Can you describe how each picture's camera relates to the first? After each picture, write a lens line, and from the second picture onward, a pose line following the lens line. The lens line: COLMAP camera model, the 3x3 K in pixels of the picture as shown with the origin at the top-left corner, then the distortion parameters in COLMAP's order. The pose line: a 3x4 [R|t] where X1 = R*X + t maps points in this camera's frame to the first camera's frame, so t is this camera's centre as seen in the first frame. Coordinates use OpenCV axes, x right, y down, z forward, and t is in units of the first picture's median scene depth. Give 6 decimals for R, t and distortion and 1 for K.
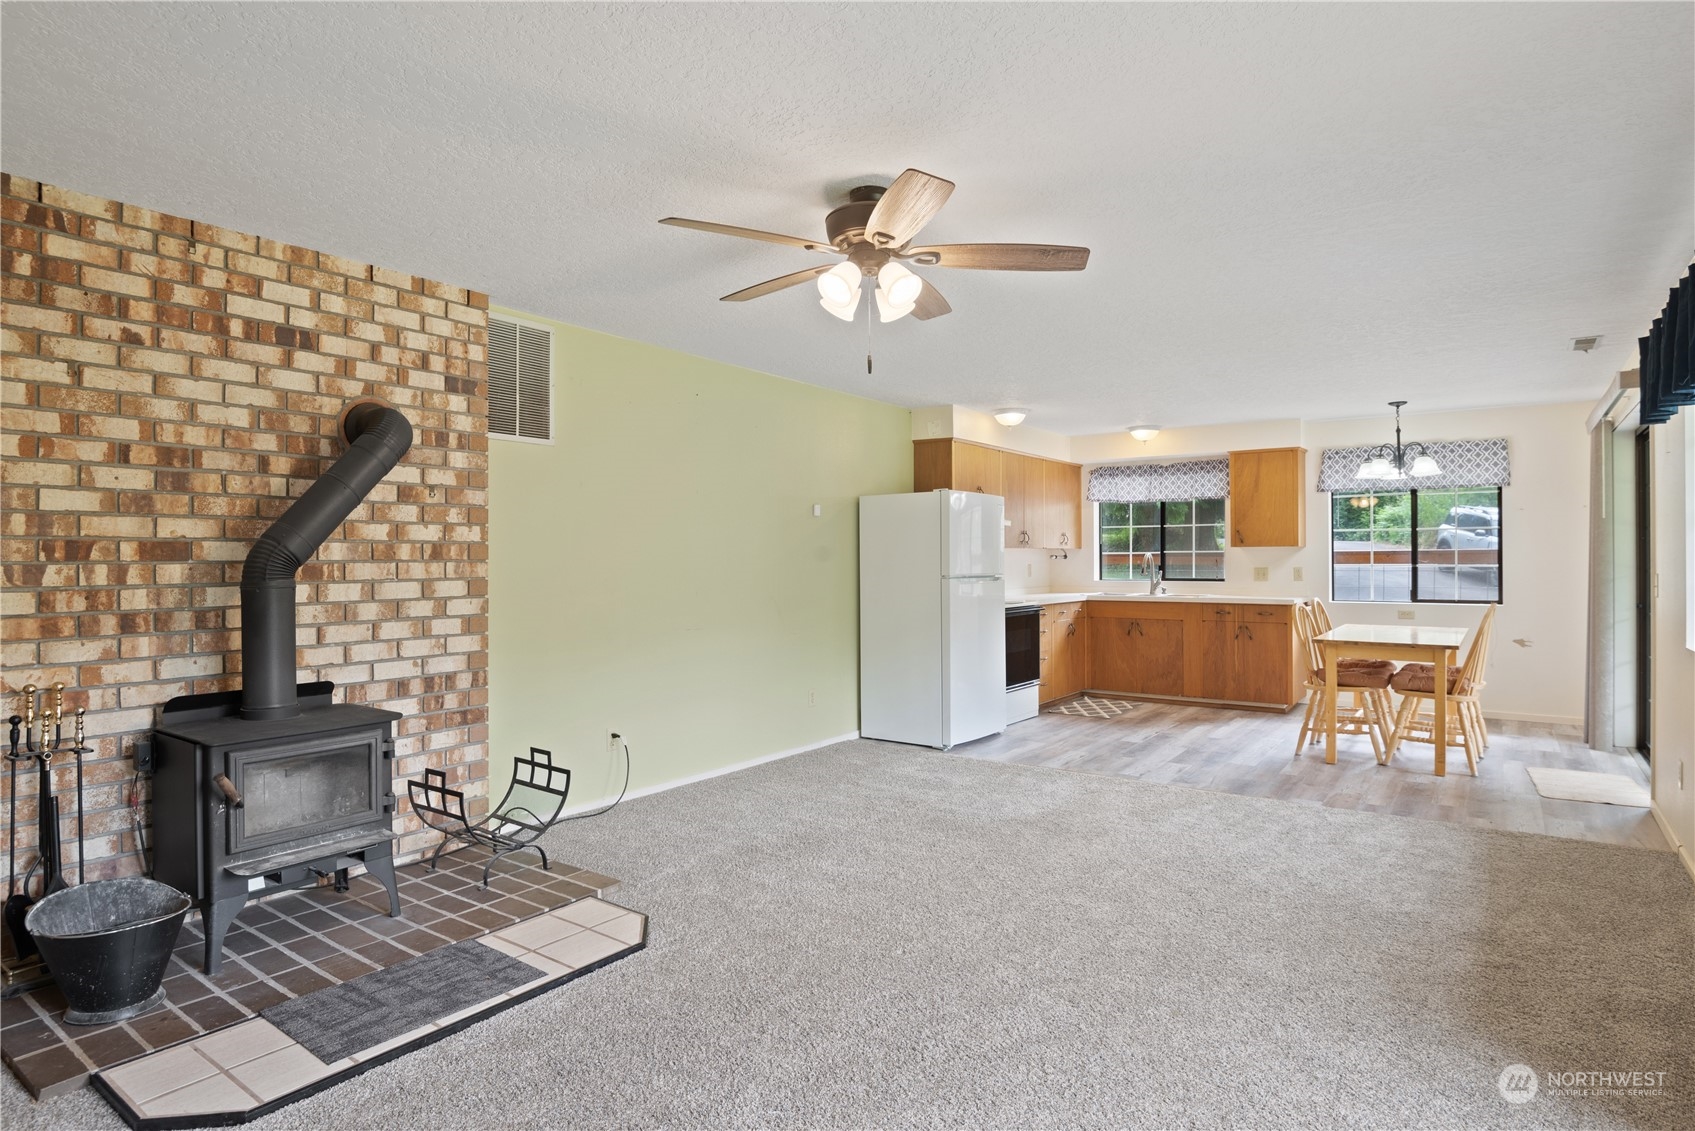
lens RADIAL K [[916.3, 0, 847.5], [0, 916.3, 565.5], [0, 0, 1]] dist [-0.004524, -0.000337]
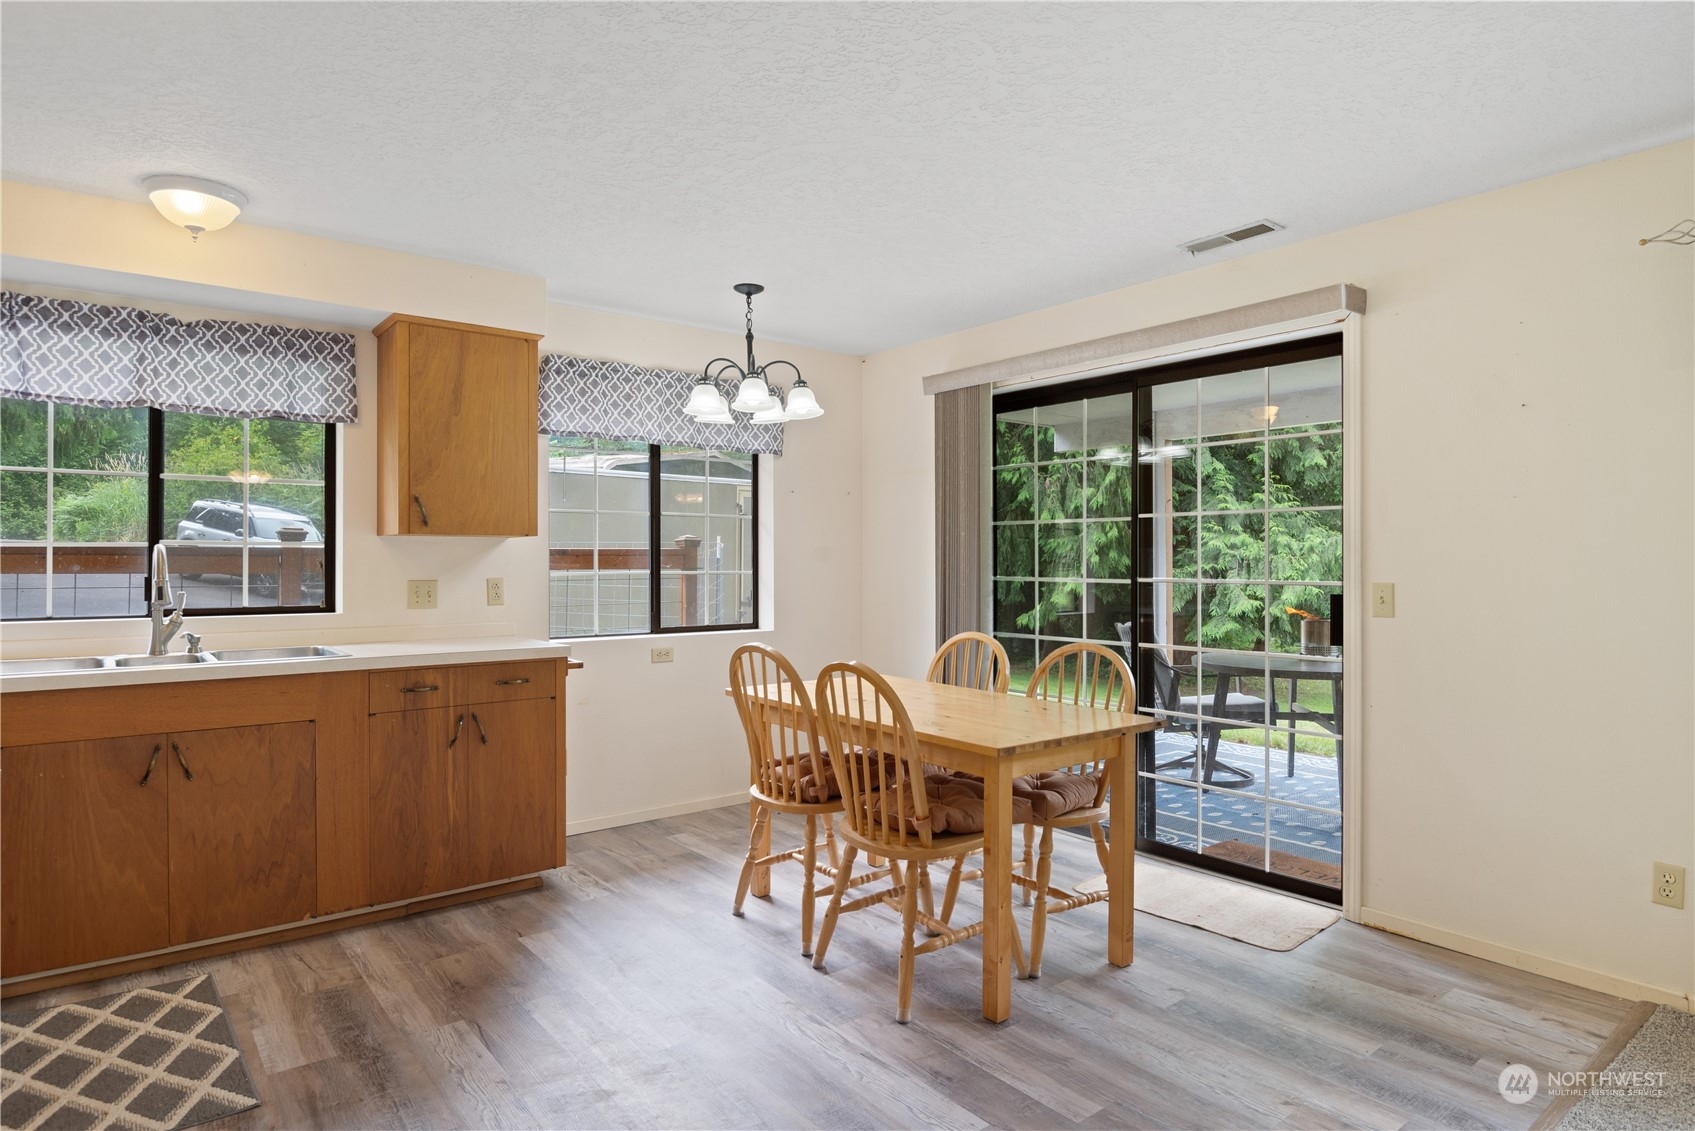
lens RADIAL K [[950.1, 0, 847.5], [0, 950.1, 565.5], [0, 0, 1]] dist [-0.000131, -0.013969]
pose [[0.272765, 0.000244, 0.962081, 0.043157], [0.004880, 0.999987, -0.001638, -0.003431], [-0.962068, 0.005142, 0.272760, 0.679773]]
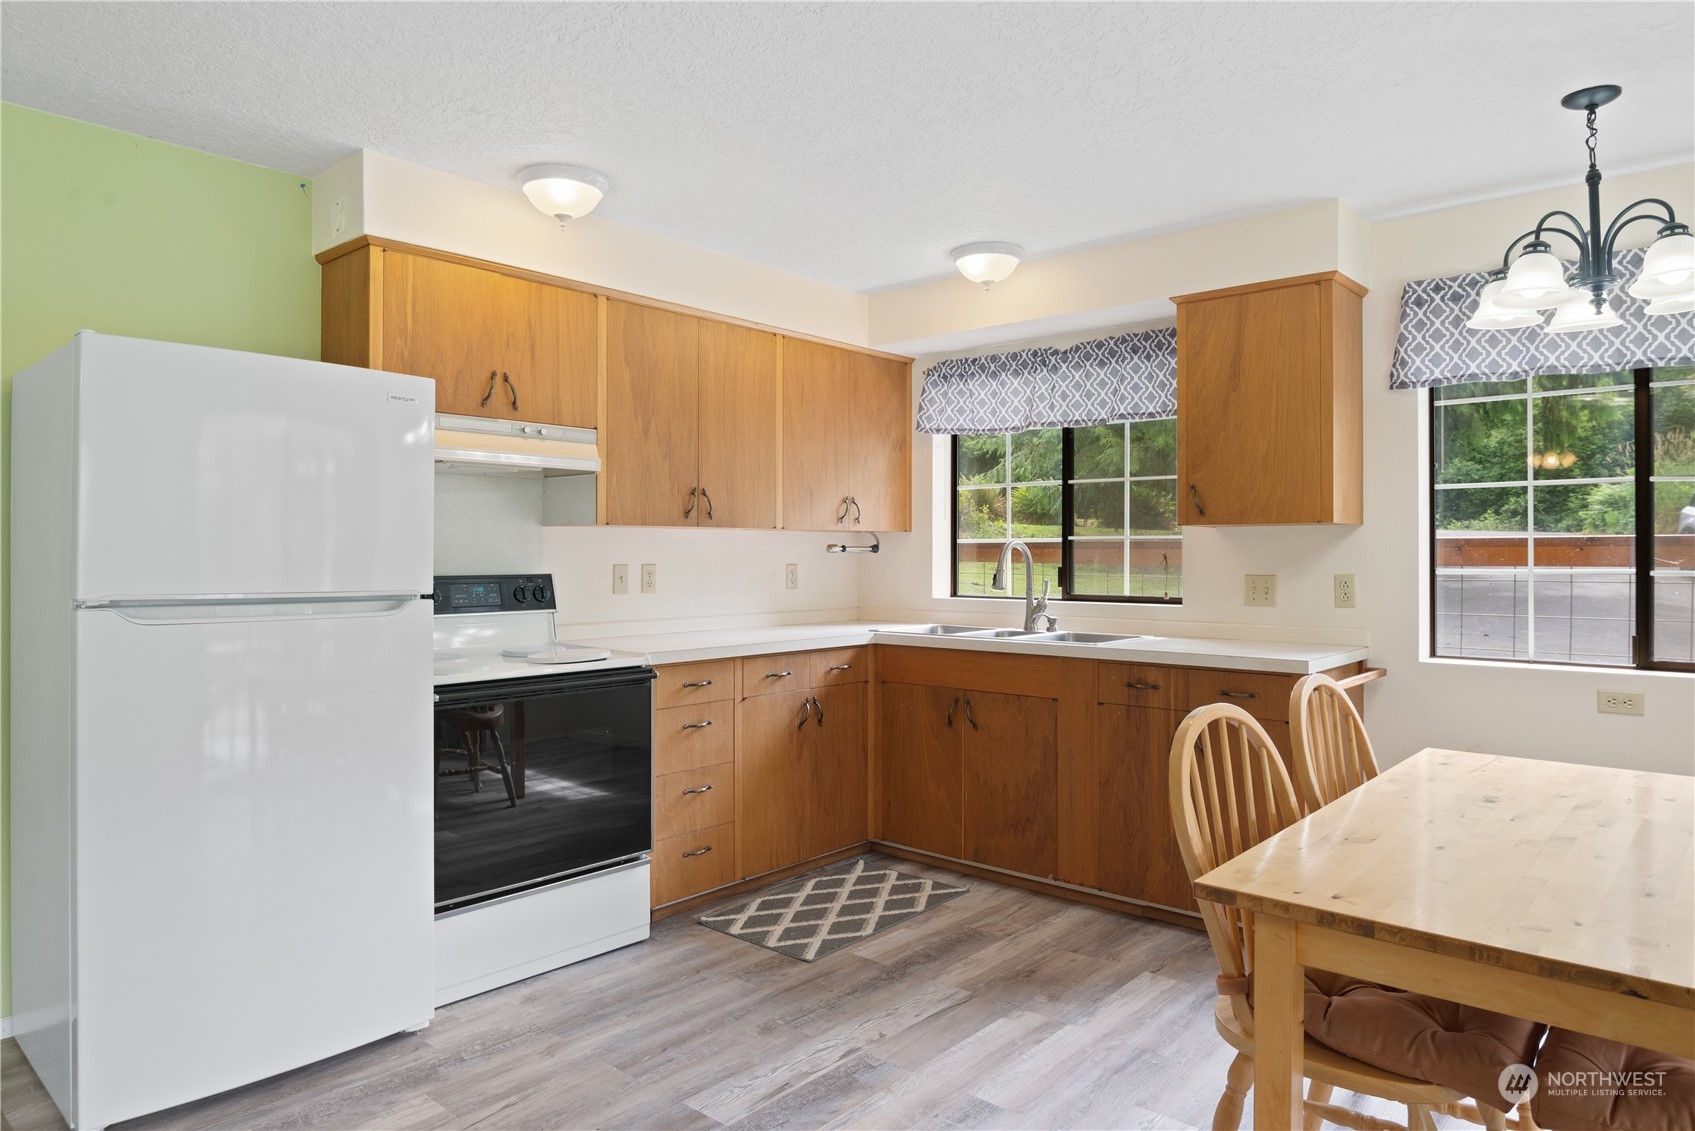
lens RADIAL K [[1059.4, 0, 842.8], [0, 1059.4, 555.9], [0, 0, 1]] dist [-0.004968, -0.005977]
pose [[0.995474, 0.005518, -0.094877, 0.315920], [-0.005926, 0.999974, -0.004012, -0.003441], [0.094853, 0.004556, 0.995481, 0.509585]]
